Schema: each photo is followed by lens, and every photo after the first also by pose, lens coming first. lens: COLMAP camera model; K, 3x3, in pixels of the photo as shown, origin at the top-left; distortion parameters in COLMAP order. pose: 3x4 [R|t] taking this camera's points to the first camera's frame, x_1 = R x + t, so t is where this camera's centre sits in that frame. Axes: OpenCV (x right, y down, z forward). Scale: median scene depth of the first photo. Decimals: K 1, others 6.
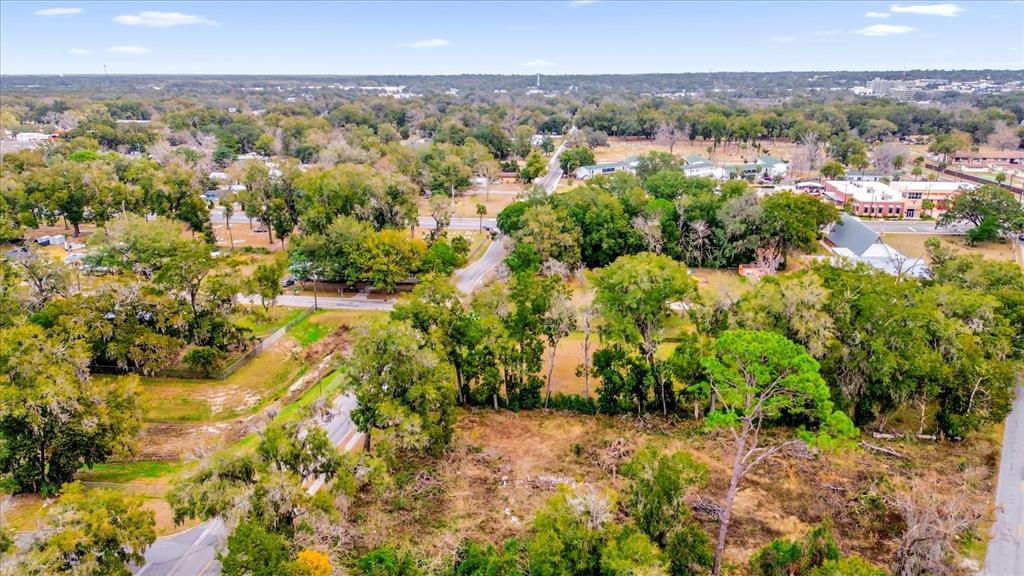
lens RADIAL K [[721.2, 0, 512.0], [0, 721.2, 288.0], [0, 0, 1]] dist [0.091337, -0.098155]
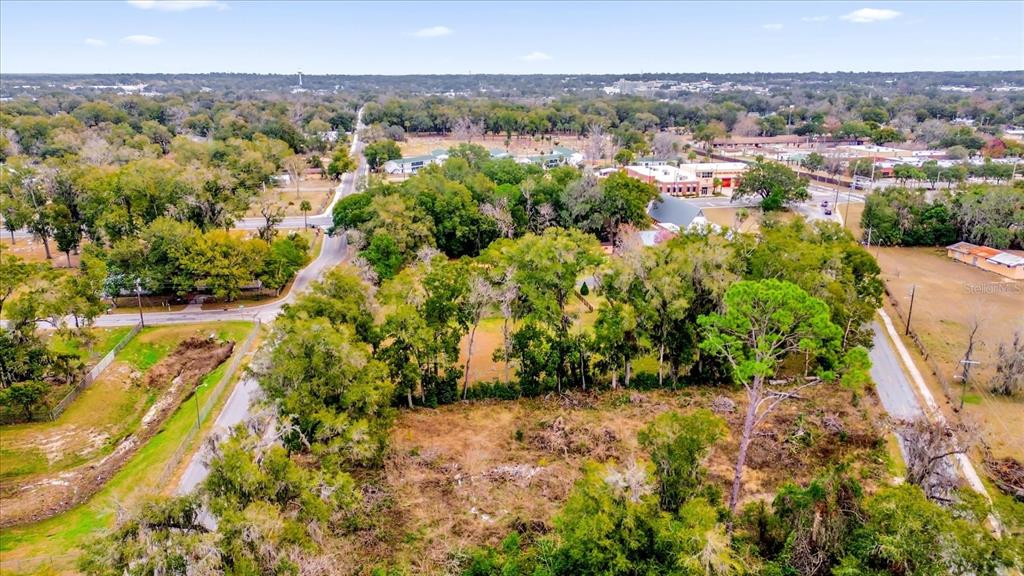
lens RADIAL K [[721.2, 0, 512.0], [0, 721.2, 288.0], [0, 0, 1]] dist [0.091337, -0.098155]
pose [[0.951085, -0.085043, 0.296992, -0.095728], [0.085599, 0.996267, 0.011158, 0.009693], [-0.296832, 0.014810, 0.954815, 0.048500]]
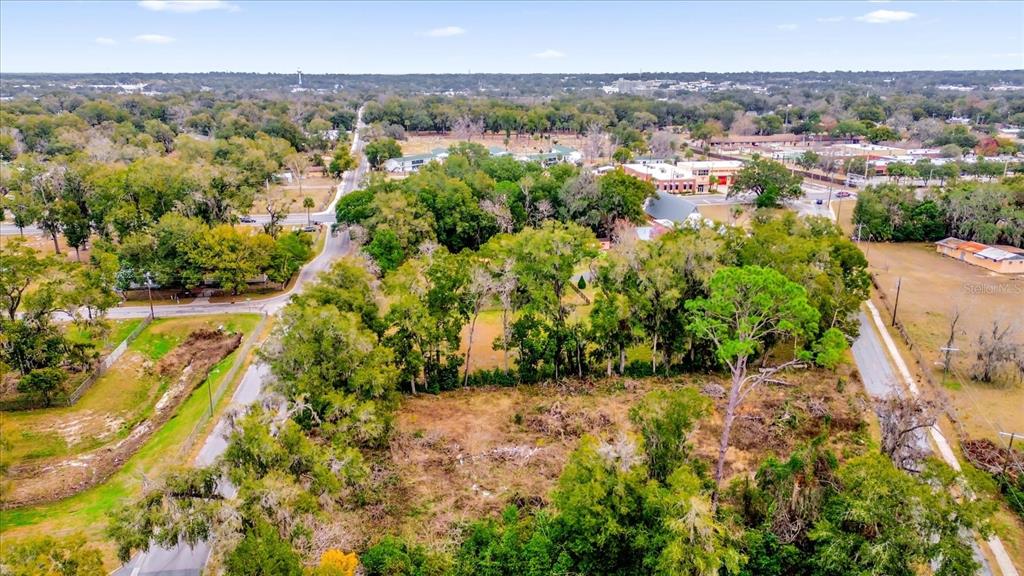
lens RADIAL K [[721.2, 0, 512.0], [0, 721.2, 288.0], [0, 0, 1]] dist [0.091337, -0.098155]
pose [[0.950794, -0.085575, 0.297771, -0.102782], [0.085865, 0.996233, 0.012132, 0.015990], [-0.297688, 0.014034, 0.954560, 0.027067]]
